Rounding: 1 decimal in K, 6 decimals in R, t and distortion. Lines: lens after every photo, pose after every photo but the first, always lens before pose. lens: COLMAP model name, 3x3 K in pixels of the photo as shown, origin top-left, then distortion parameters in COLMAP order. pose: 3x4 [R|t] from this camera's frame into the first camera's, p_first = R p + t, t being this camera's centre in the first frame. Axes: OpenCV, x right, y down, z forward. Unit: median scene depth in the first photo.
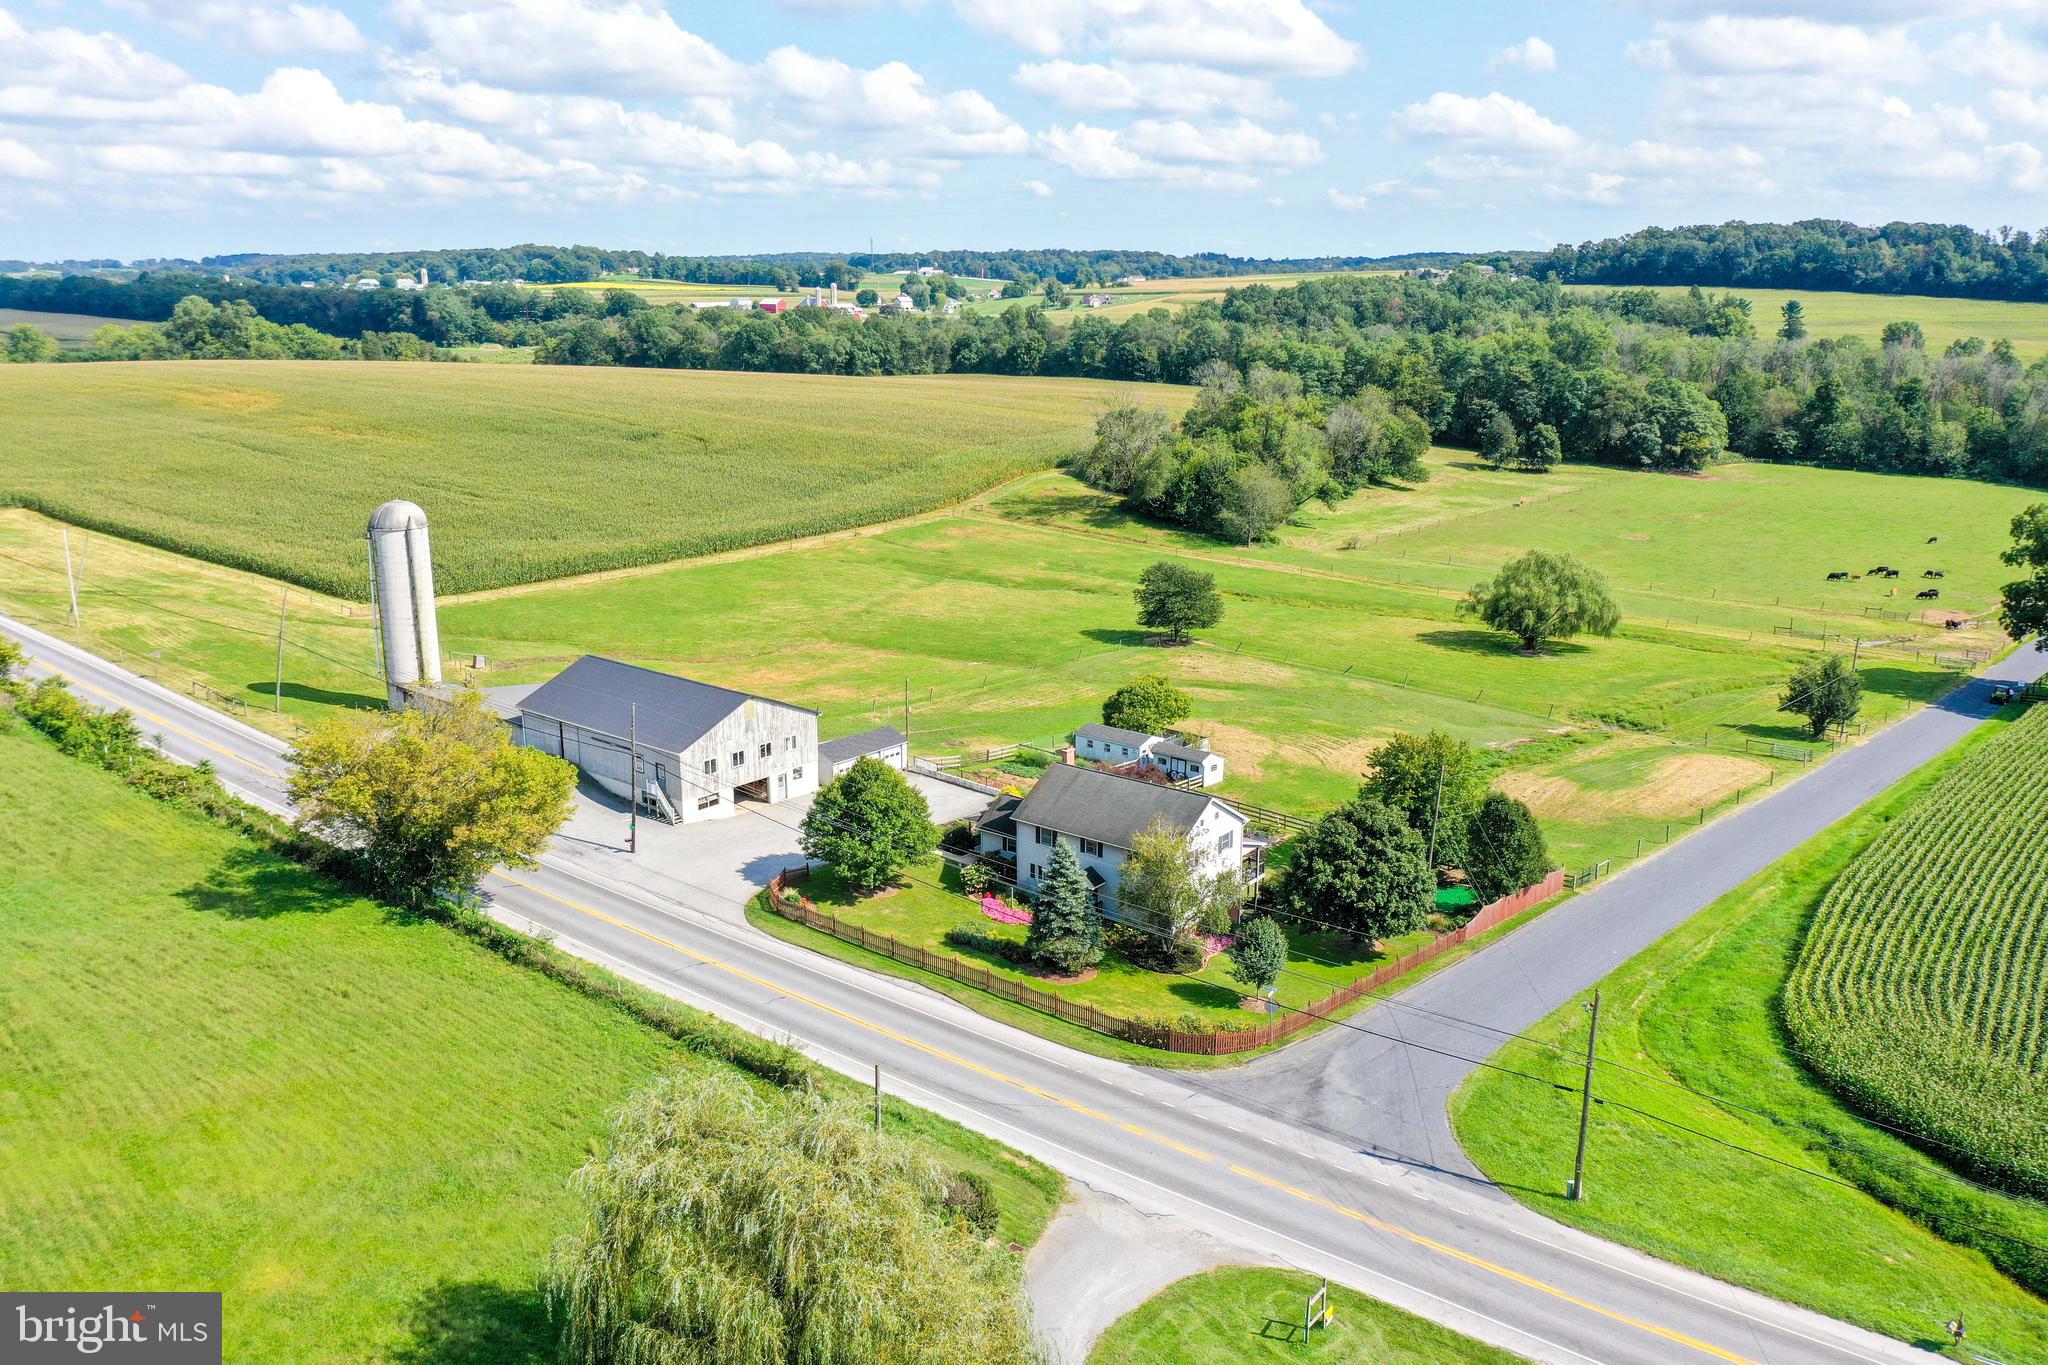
lens RADIAL K [[1601.8, 0, 1030.8], [0, 1601.8, 685.6], [0, 0, 1]] dist [-0.005922, -0.002798]
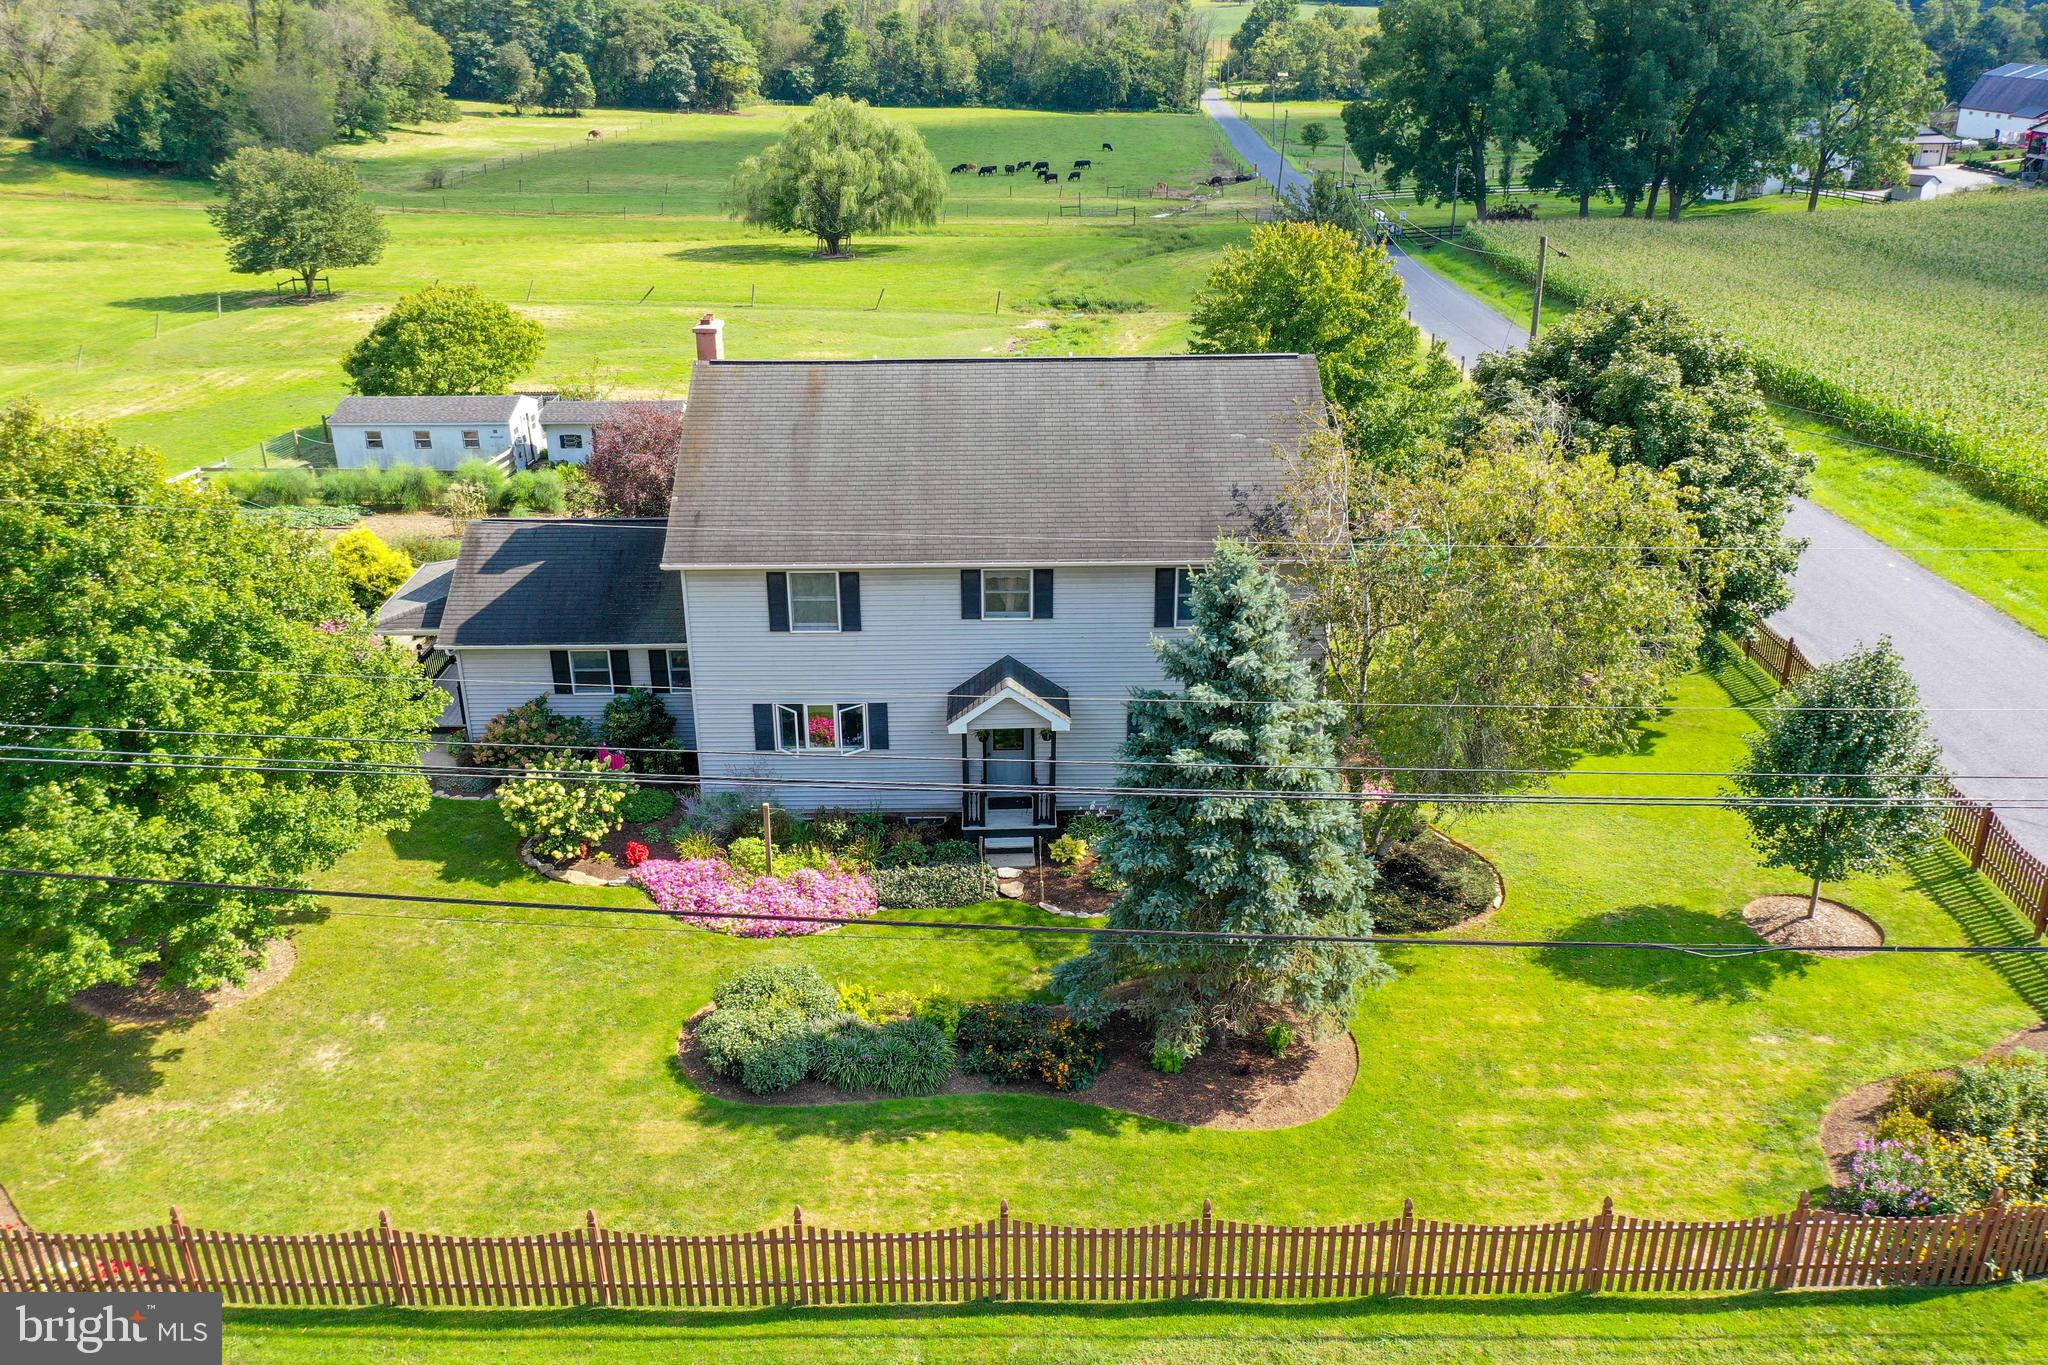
lens RADIAL K [[1594.5, 0, 1032.3], [0, 1594.5, 676.0], [0, 0, 1]] dist [-0.007748, 0.000702]
pose [[0.777367, -0.248311, 0.577964, -0.068617], [0.159555, 0.966579, 0.200669, 0.029782], [-0.608476, -0.063776, 0.791005, 0.396936]]
